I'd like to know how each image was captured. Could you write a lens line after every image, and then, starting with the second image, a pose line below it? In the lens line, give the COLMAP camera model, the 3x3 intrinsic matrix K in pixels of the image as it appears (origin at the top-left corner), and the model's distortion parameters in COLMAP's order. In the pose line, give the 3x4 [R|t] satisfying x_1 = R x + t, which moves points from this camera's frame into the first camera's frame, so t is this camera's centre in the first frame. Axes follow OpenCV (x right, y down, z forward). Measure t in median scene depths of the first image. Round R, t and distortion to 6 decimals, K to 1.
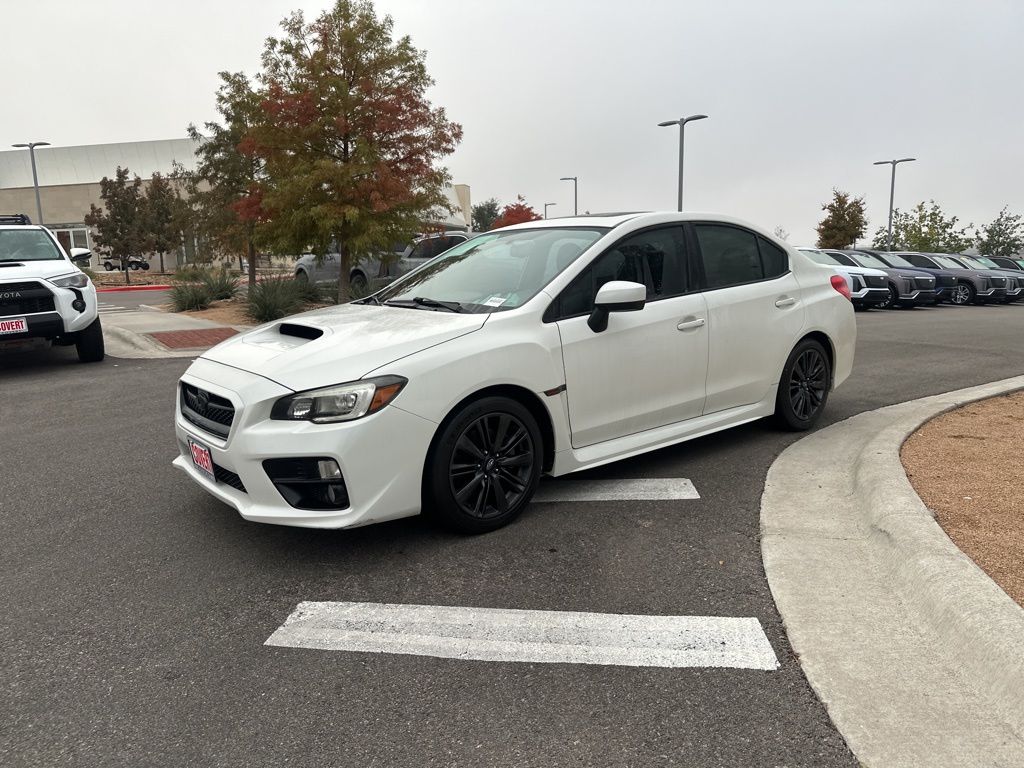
lens RADIAL K [[727.6, 0, 505.9], [0, 727.6, 382.8], [0, 0, 1]] dist [0.096919, -0.142649]
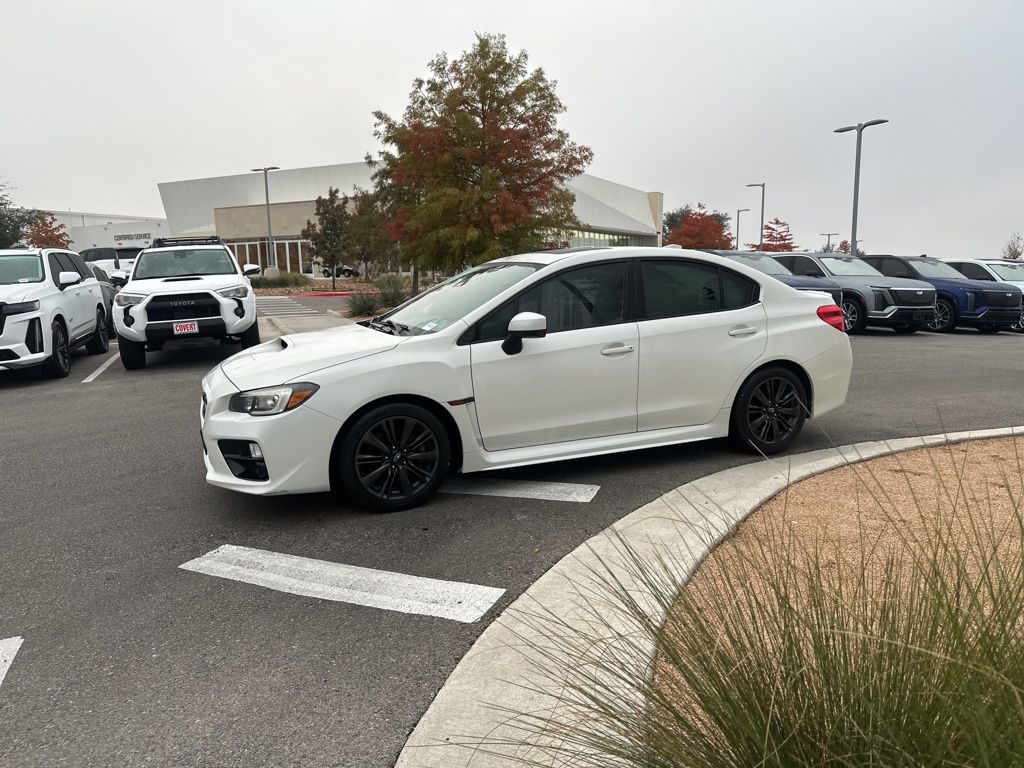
lens RADIAL K [[727.9, 0, 512.0], [0, 727.9, 384.0], [0, 0, 1]] dist [0.088246, -0.142370]
pose [[0.963999, 0.050069, -0.261151, 0.336590], [-0.051893, 0.998653, -0.000088, -0.016577], [0.260795, 0.013637, 0.965298, -0.108678]]
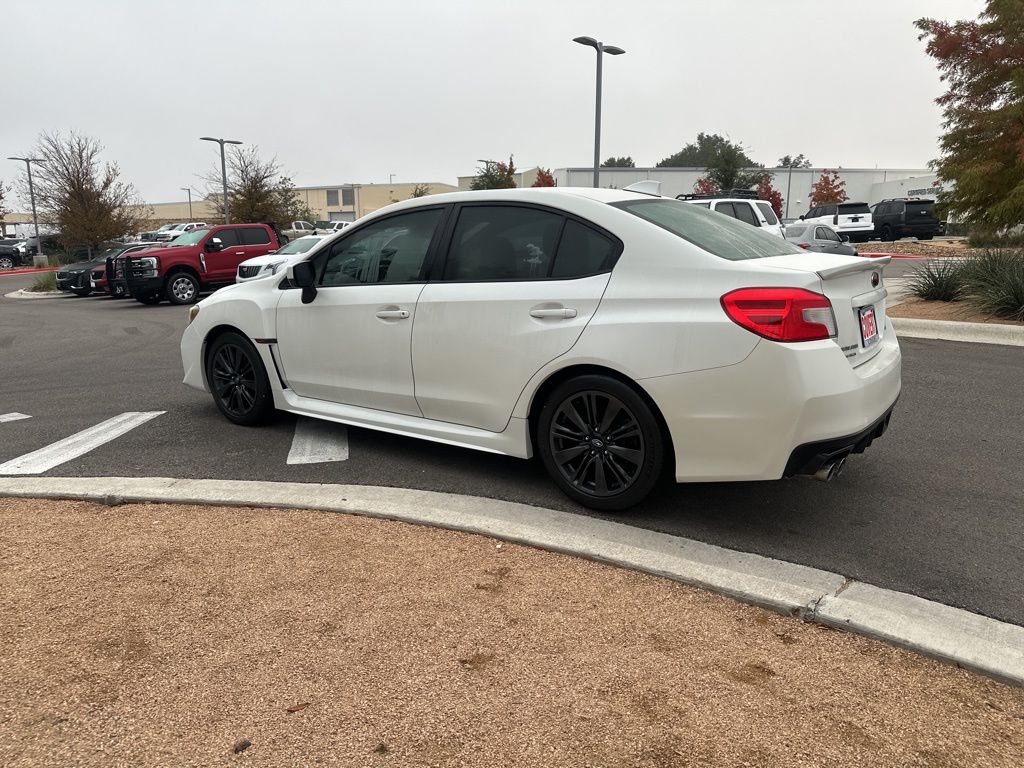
lens RADIAL K [[728.7, 0, 504.9], [0, 728.7, 388.7], [0, 0, 1]] dist [0.089711, -0.125681]
pose [[0.249517, 0.222733, -0.942407, 1.039475], [-0.167001, 0.968505, 0.184685, -0.160074], [0.953862, 0.111301, 0.278855, 0.760868]]
